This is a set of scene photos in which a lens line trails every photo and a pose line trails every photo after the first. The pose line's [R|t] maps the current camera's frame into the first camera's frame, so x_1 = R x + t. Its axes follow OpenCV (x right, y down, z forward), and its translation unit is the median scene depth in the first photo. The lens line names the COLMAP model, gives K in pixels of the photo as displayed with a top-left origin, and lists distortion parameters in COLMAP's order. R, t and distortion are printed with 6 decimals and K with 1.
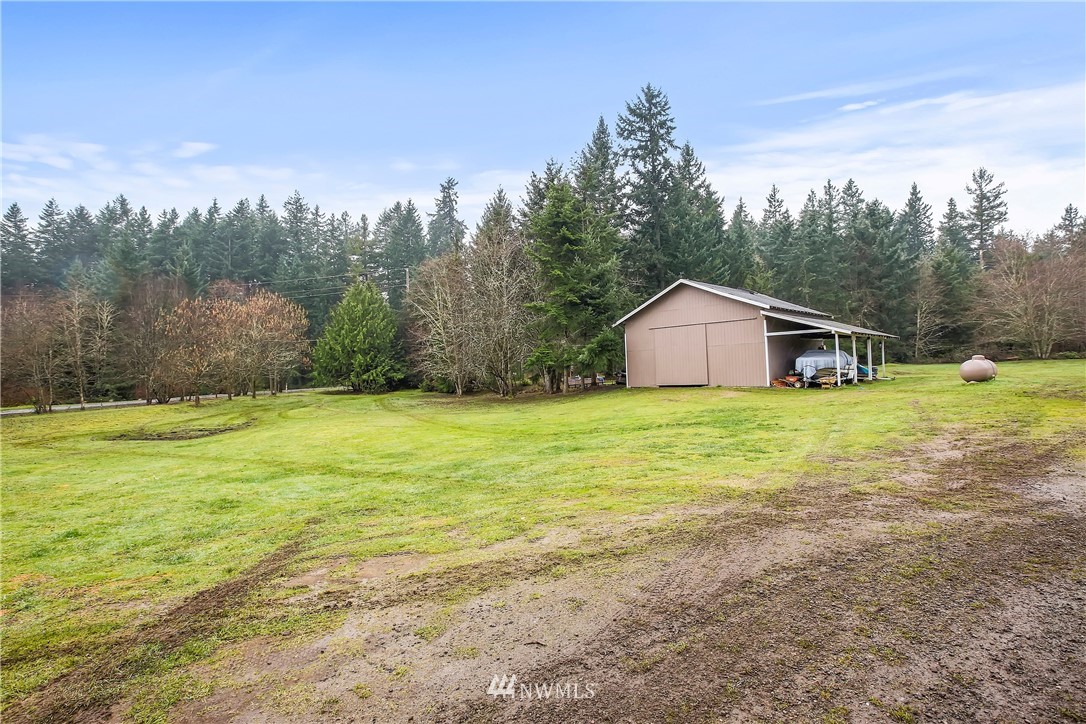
lens RADIAL K [[523.1, 0, 542.3], [0, 523.1, 356.5], [0, 0, 1]] dist [-0.055644, 0.015832]
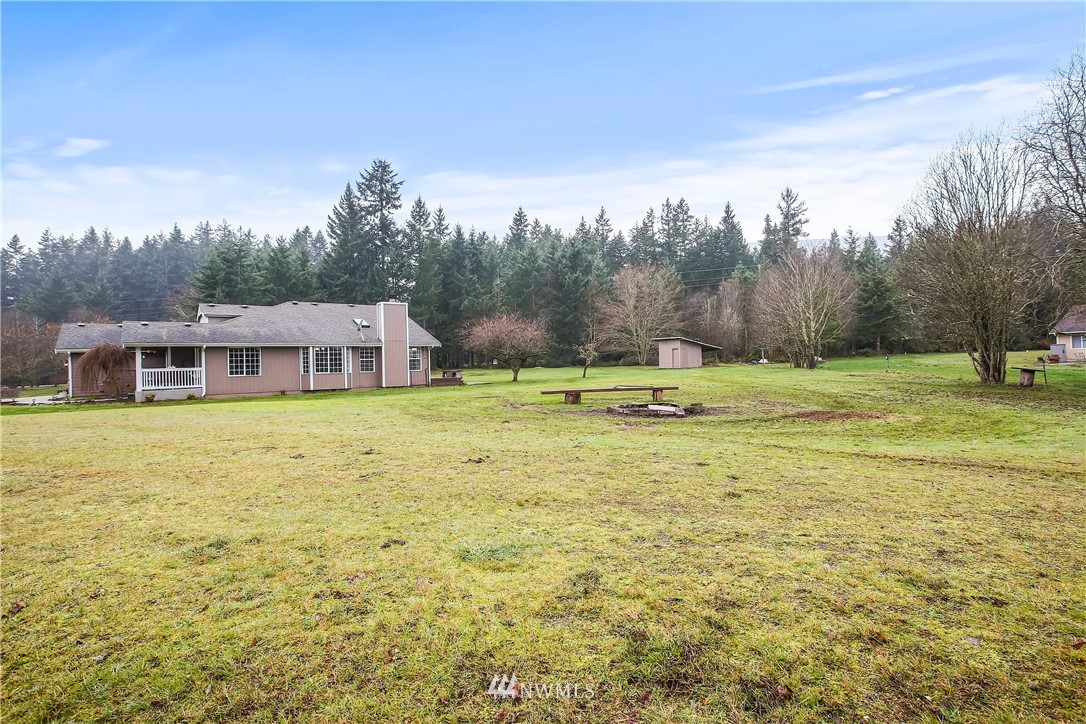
lens RADIAL K [[523.1, 0, 542.3], [0, 523.1, 356.5], [0, 0, 1]] dist [-0.055644, 0.015832]
pose [[0.995165, 0.012772, -0.097384, 0.440236], [-0.010419, 0.999642, 0.024631, -0.024880], [0.097664, -0.023498, 0.994942, -0.185891]]
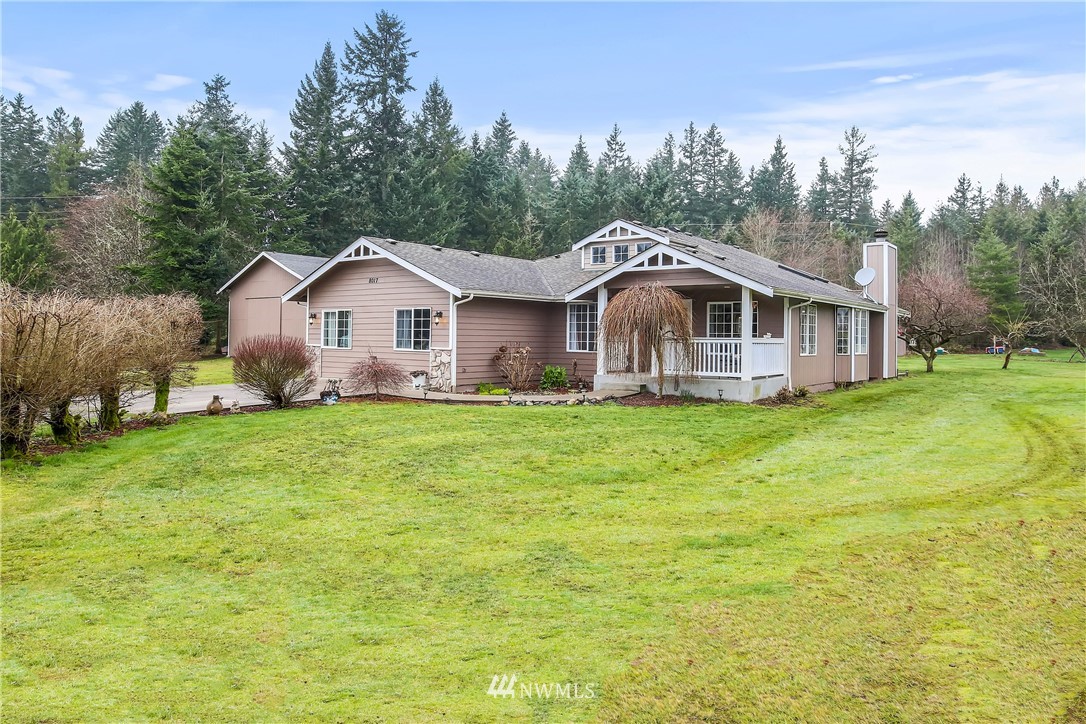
lens RADIAL K [[728.7, 0, 537.3], [0, 728.7, 328.3], [0, 0, 1]] dist [-0.064053, 0.071467]
pose [[0.988225, 0.052678, 0.143651, 0.178837], [-0.054949, 0.998418, 0.011881, -0.013955], [-0.142798, -0.019634, 0.989557, -0.139517]]
